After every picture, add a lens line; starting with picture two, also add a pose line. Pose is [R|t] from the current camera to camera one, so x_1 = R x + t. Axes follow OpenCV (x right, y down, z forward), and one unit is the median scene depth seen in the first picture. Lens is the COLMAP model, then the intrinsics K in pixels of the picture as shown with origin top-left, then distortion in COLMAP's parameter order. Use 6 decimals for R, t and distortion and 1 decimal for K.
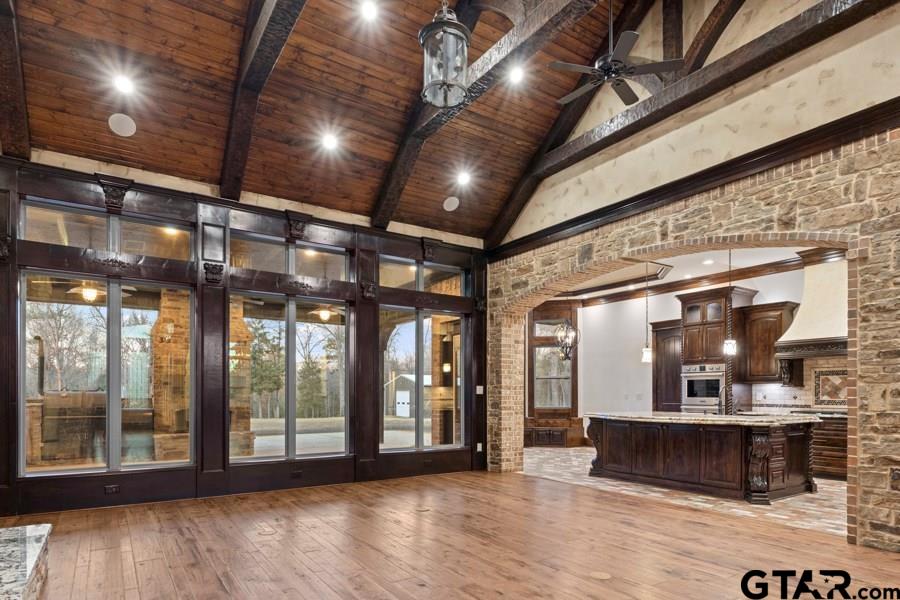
lens RADIAL K [[504.8, 0, 449.3], [0, 504.8, 300.1], [0, 0, 1]] dist [0.008142, 0.007496]
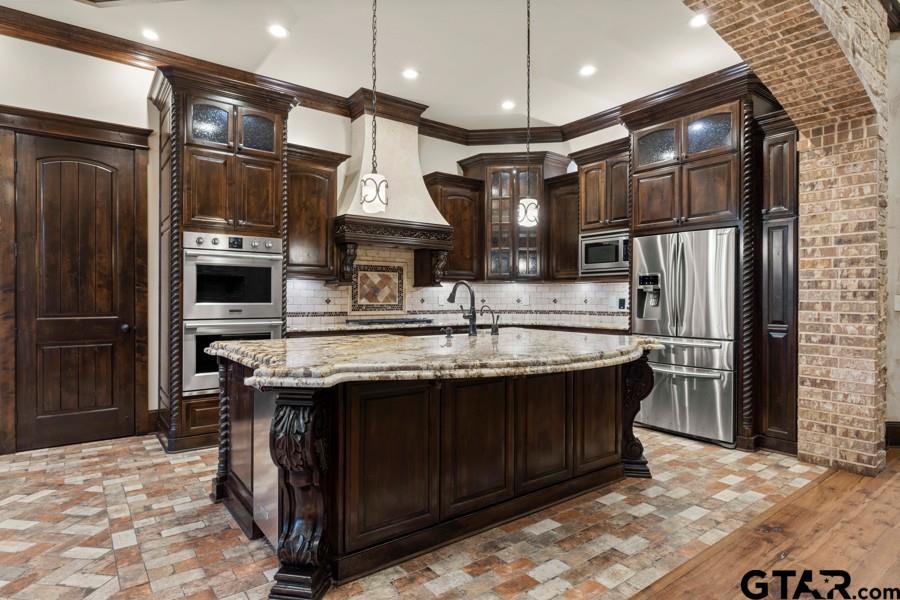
lens RADIAL K [[504.8, 0, 450.4], [0, 504.8, 299.2], [0, 0, 1]] dist [0.008142, 0.007496]
pose [[-0.051077, -0.000258, 0.998695, 0.013200], [-0.185492, 0.982602, -0.009233, 0.166479], [-0.981317, -0.185721, -0.050236, 0.881093]]
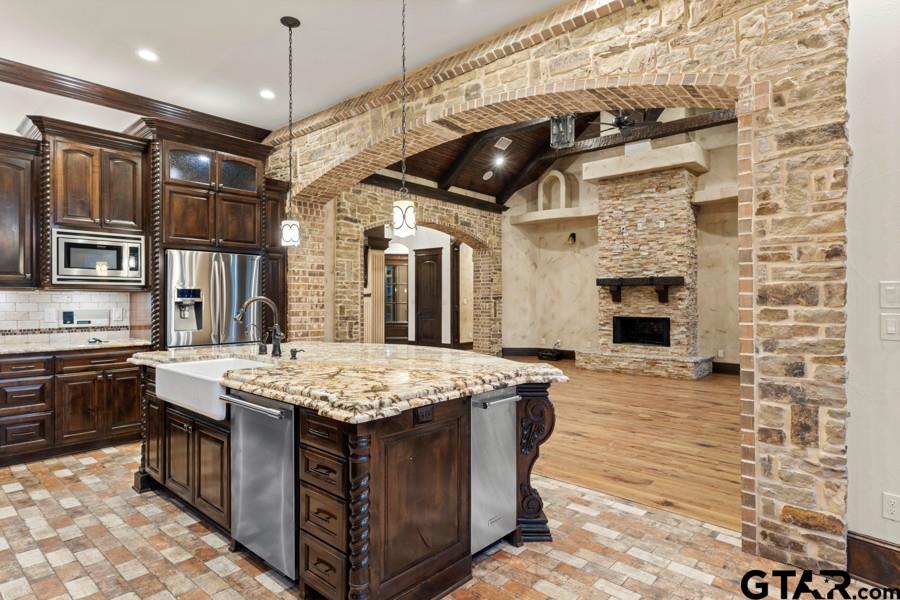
lens RADIAL K [[504.8, 0, 449.7], [0, 504.8, 299.4], [0, 0, 1]] dist [0.008142, 0.007496]
pose [[-0.968203, 0.001932, -0.250157, 0.606406], [0.047734, 0.983024, -0.177157, 0.251020], [0.245568, -0.183465, -0.951860, 1.447484]]
